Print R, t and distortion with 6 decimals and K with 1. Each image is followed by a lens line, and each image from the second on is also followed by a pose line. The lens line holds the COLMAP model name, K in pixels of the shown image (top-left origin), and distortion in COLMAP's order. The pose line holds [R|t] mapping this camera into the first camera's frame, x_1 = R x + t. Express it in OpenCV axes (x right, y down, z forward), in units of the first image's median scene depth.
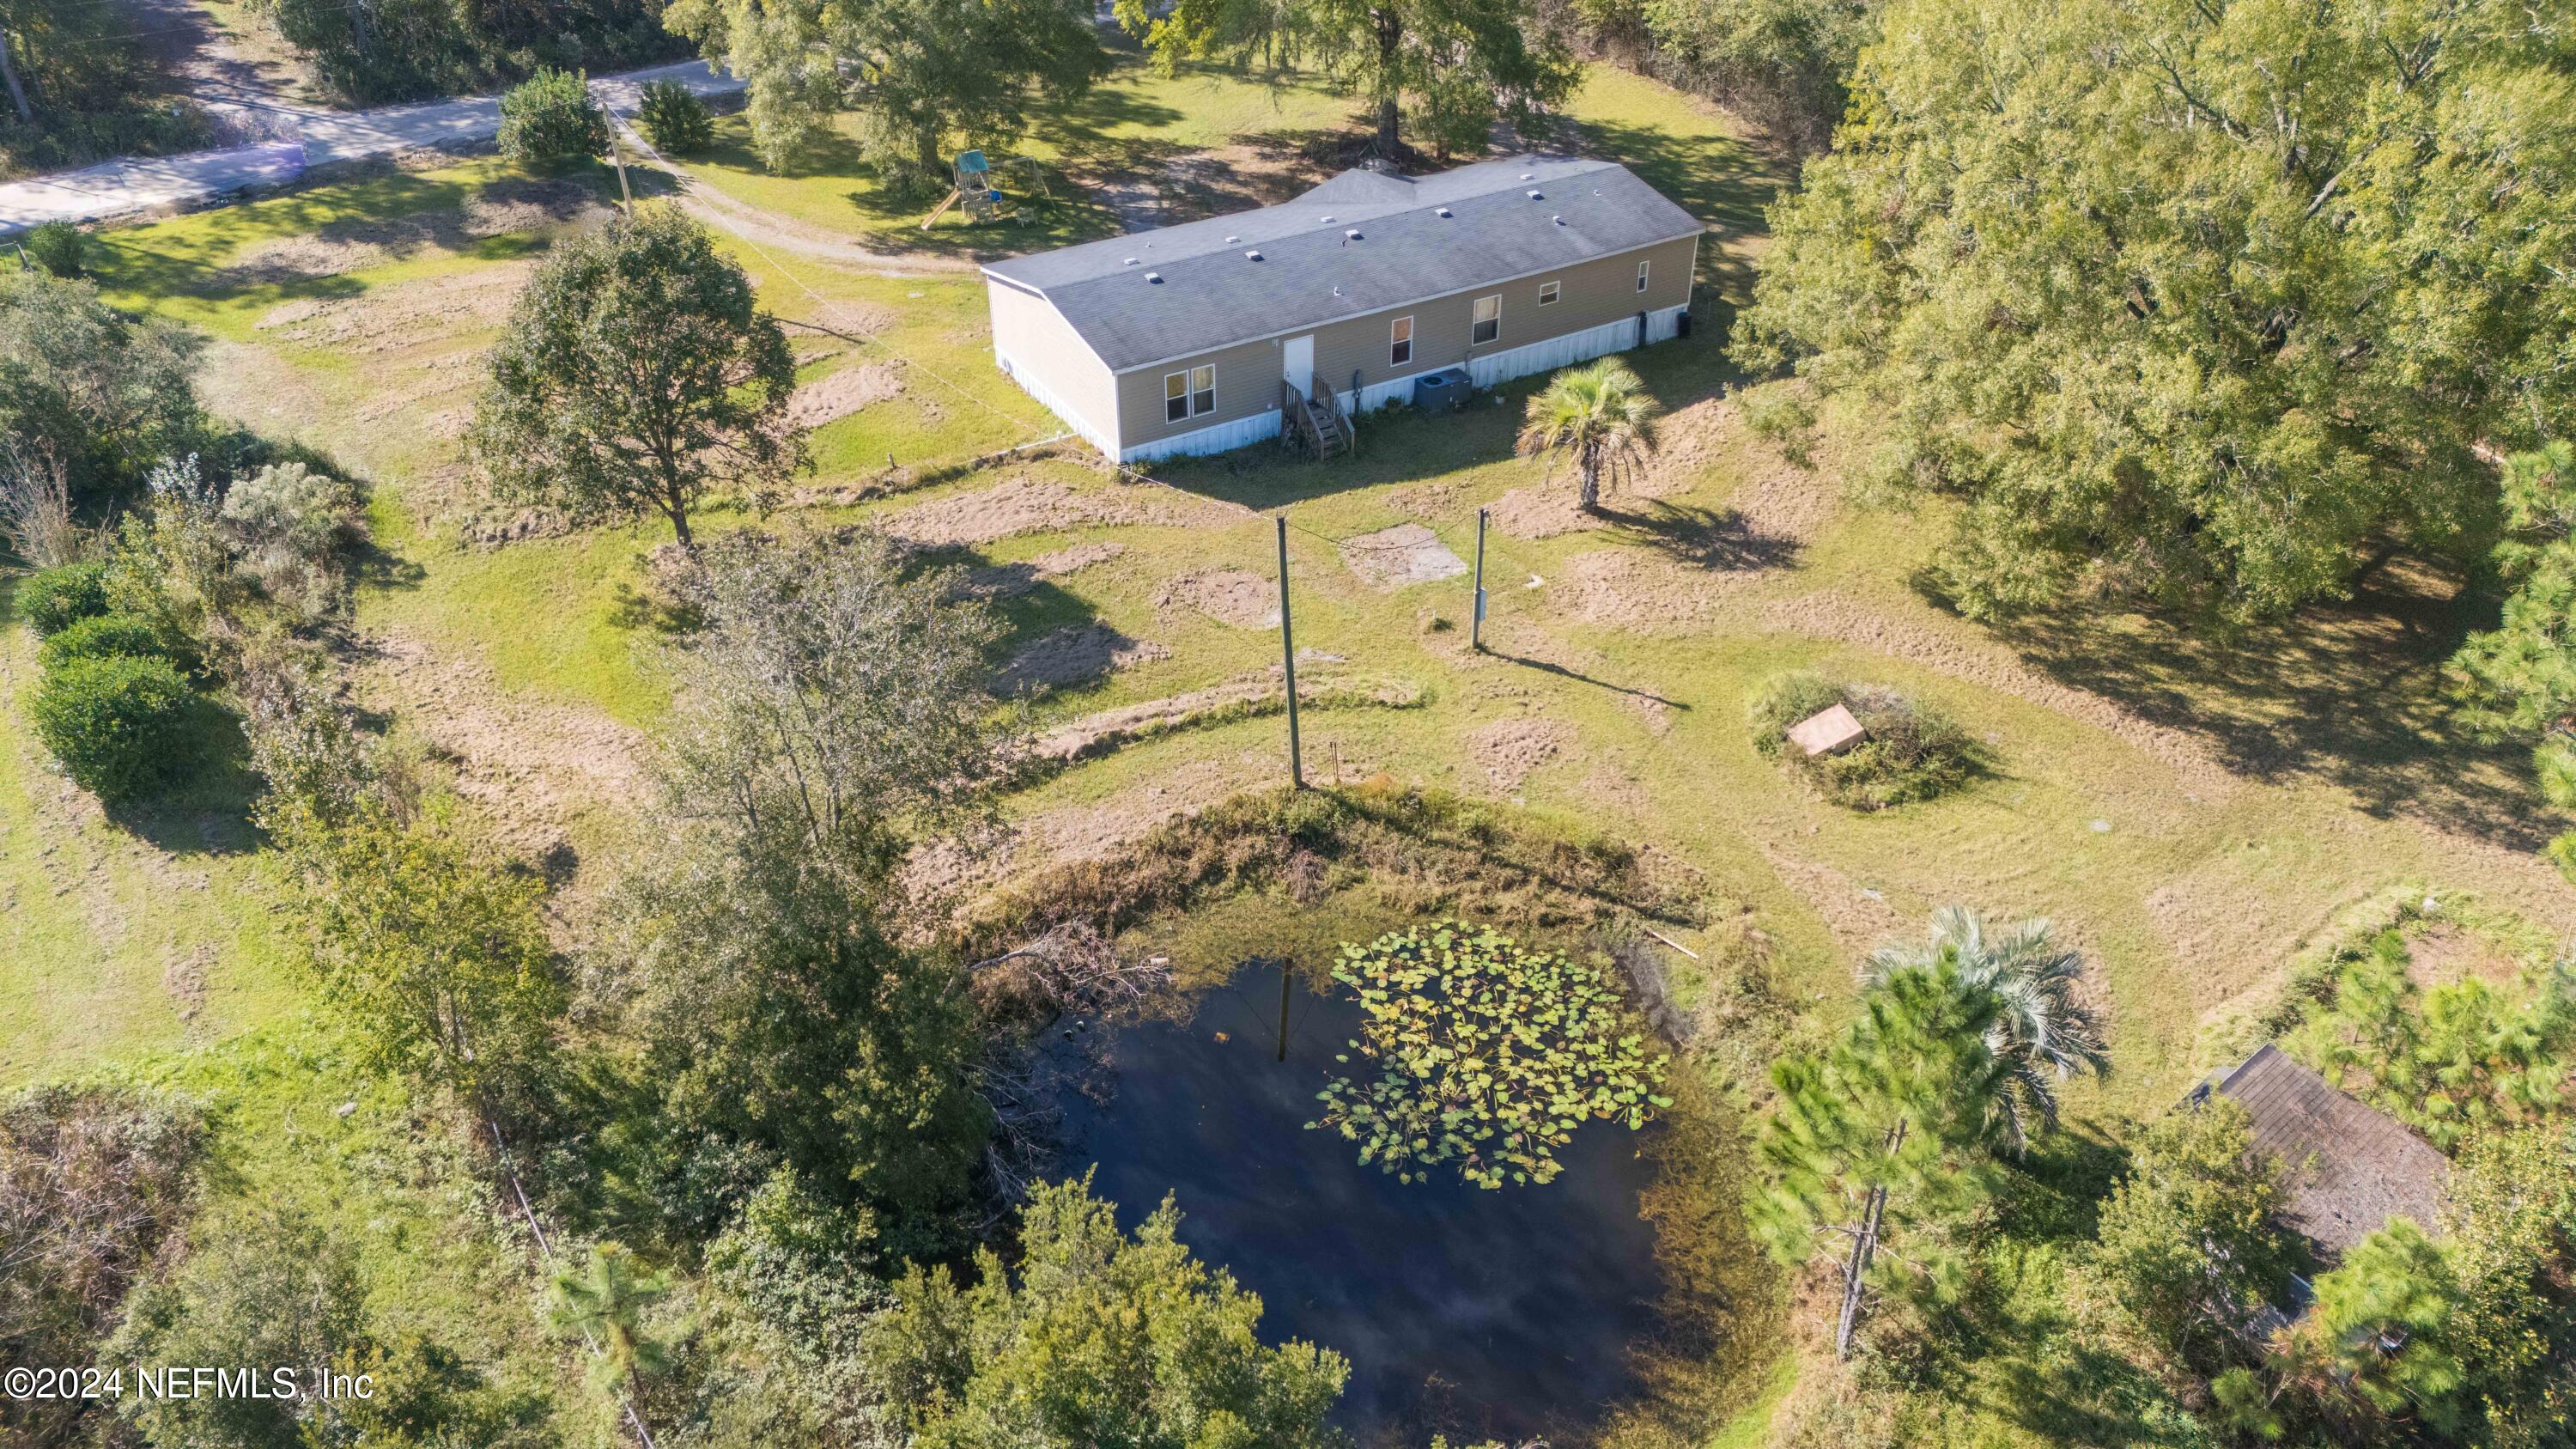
lens RADIAL K [[1959.2, 0, 1288.0], [0, 1959.2, 724.5], [0, 0, 1]] dist [0.123037, -0.288721]
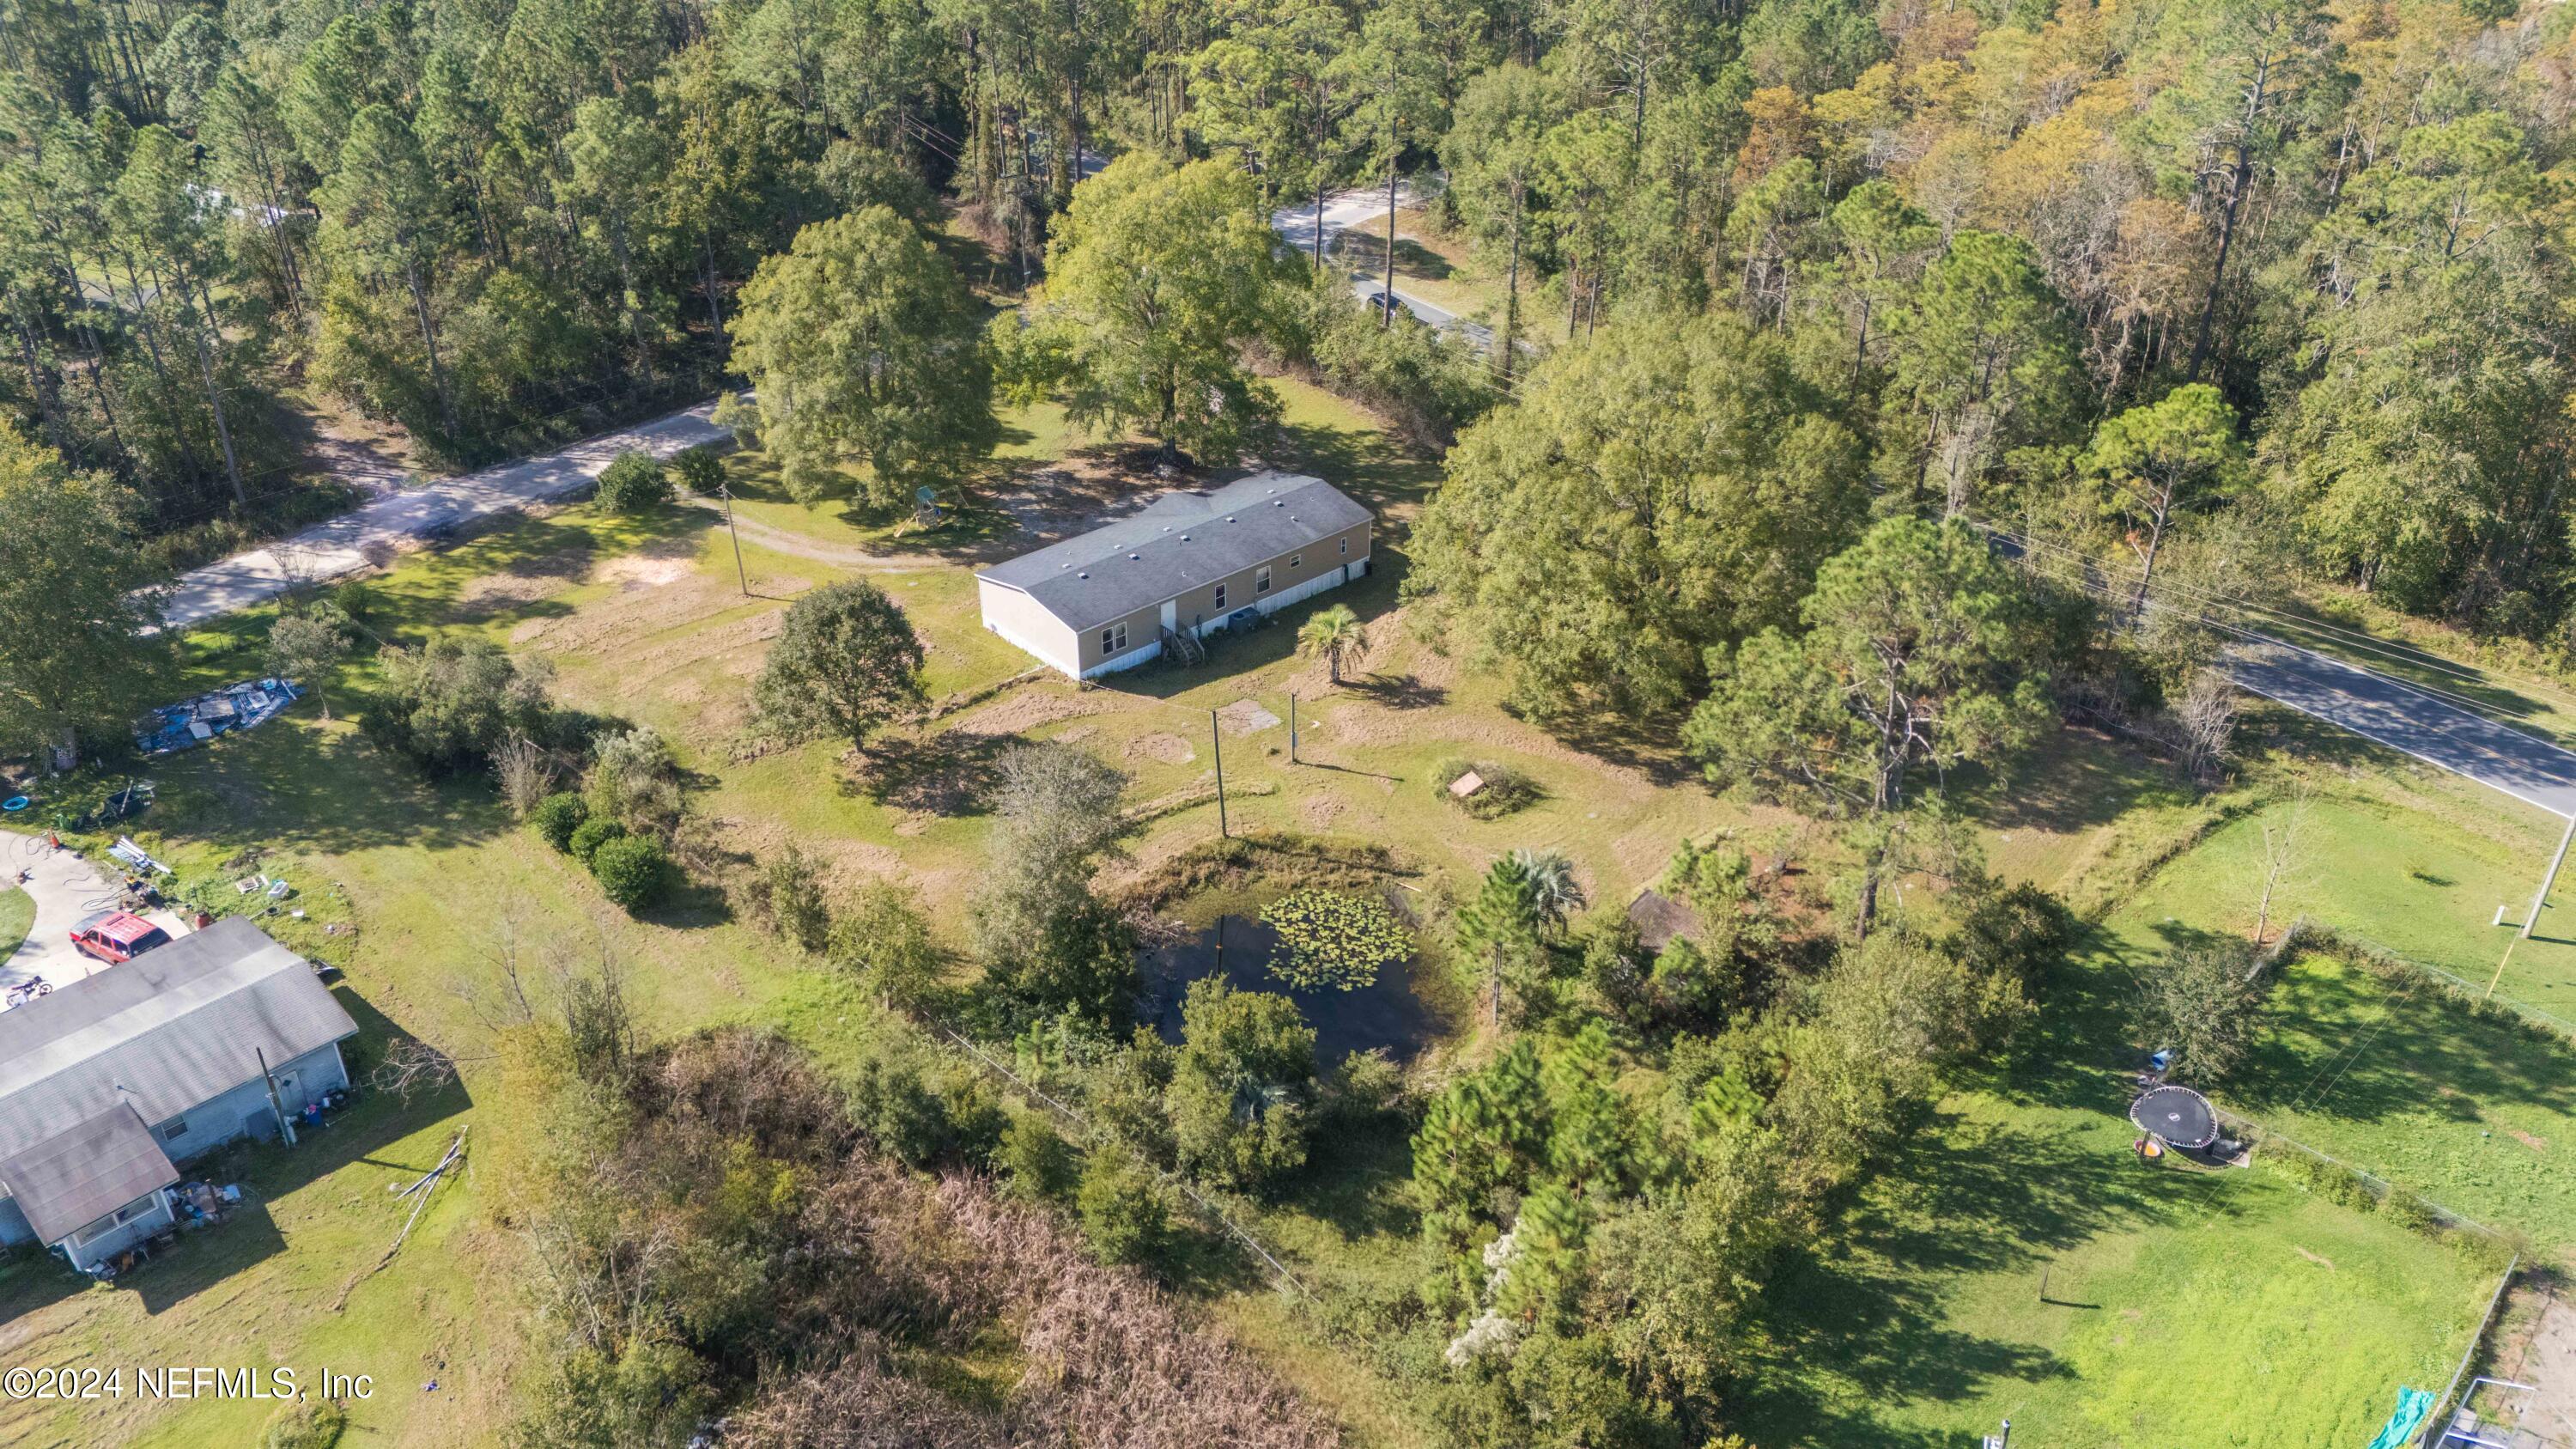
lens RADIAL K [[1959.2, 0, 1288.0], [0, 1959.2, 724.5], [0, 0, 1]] dist [0.123037, -0.288721]
pose [[0.981335, -0.097708, 0.165635, -0.242274], [0.106666, 0.993228, -0.046058, 0.014639], [-0.160013, 0.062866, 0.985111, -0.983113]]
